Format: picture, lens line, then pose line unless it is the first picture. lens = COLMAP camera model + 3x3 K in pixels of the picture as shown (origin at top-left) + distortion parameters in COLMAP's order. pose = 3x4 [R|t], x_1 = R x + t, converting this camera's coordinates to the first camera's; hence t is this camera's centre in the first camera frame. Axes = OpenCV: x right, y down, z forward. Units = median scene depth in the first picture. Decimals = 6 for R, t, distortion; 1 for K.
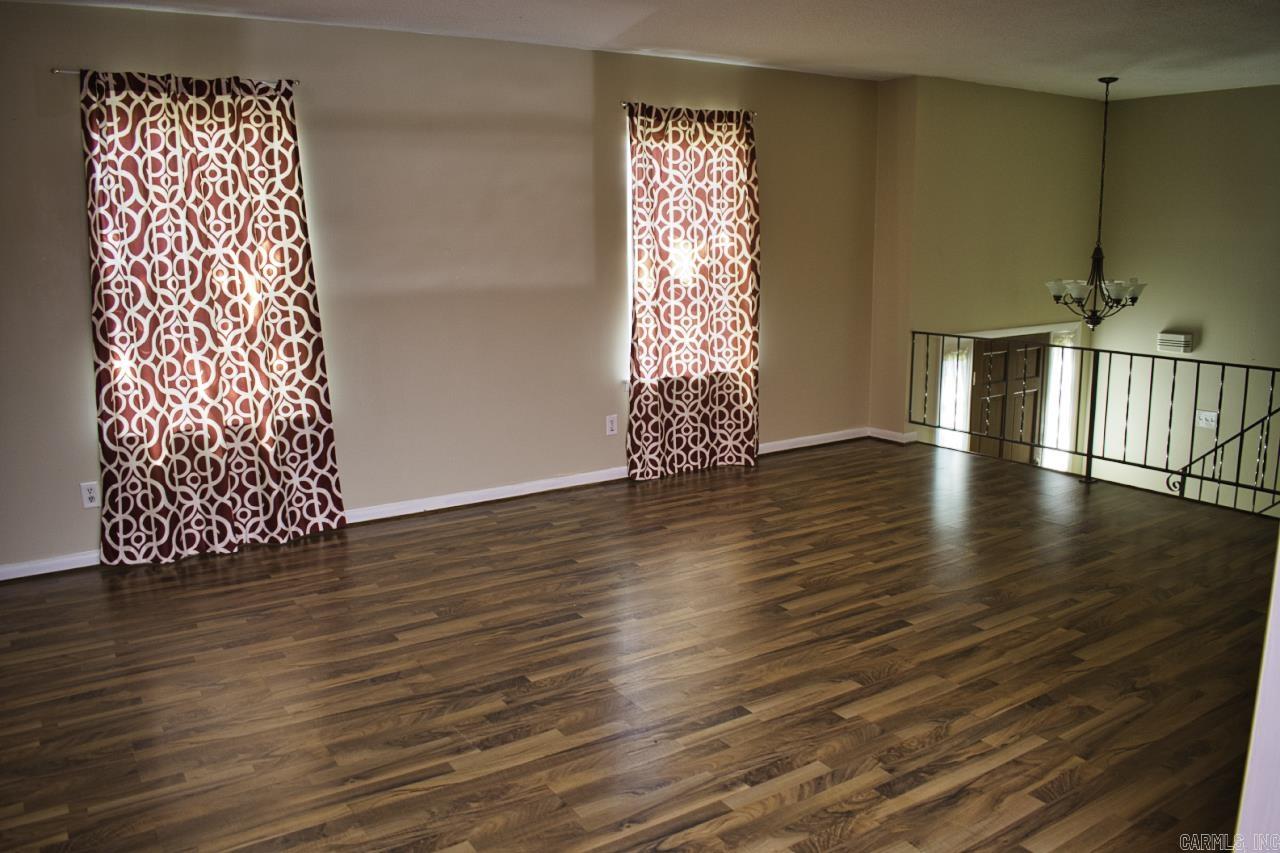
lens RADIAL K [[995.8, 0, 644.7], [0, 995.8, 429.4], [0, 0, 1]] dist [-0.096990, 0.016276]
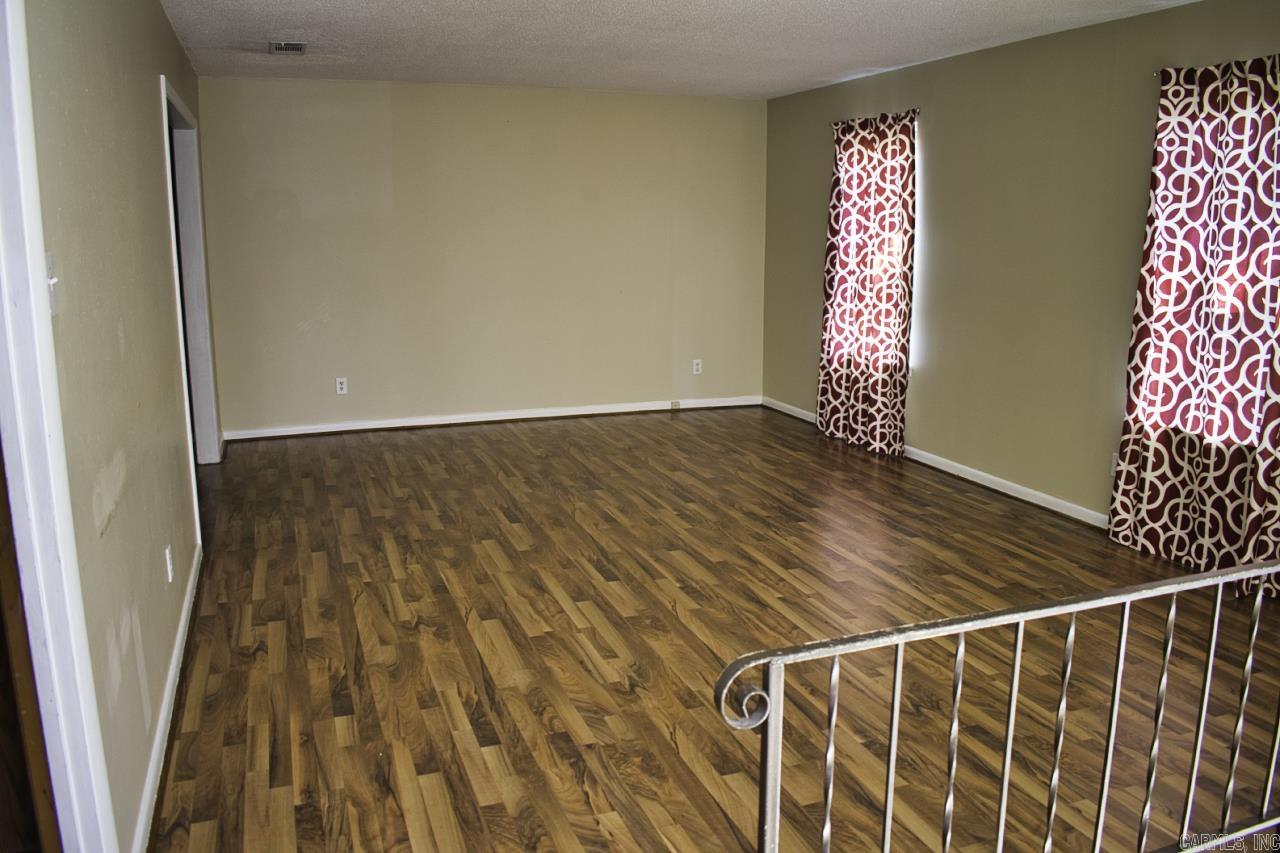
lens RADIAL K [[995.8, 0, 644.2], [0, 995.8, 422.5], [0, 0, 1]] dist [-0.096990, 0.016276]
pose [[-0.229497, 0.196871, -0.953191, 1.126890], [-0.190096, 0.951403, 0.242271, -0.219089], [0.954565, 0.236799, -0.180920, 1.044754]]
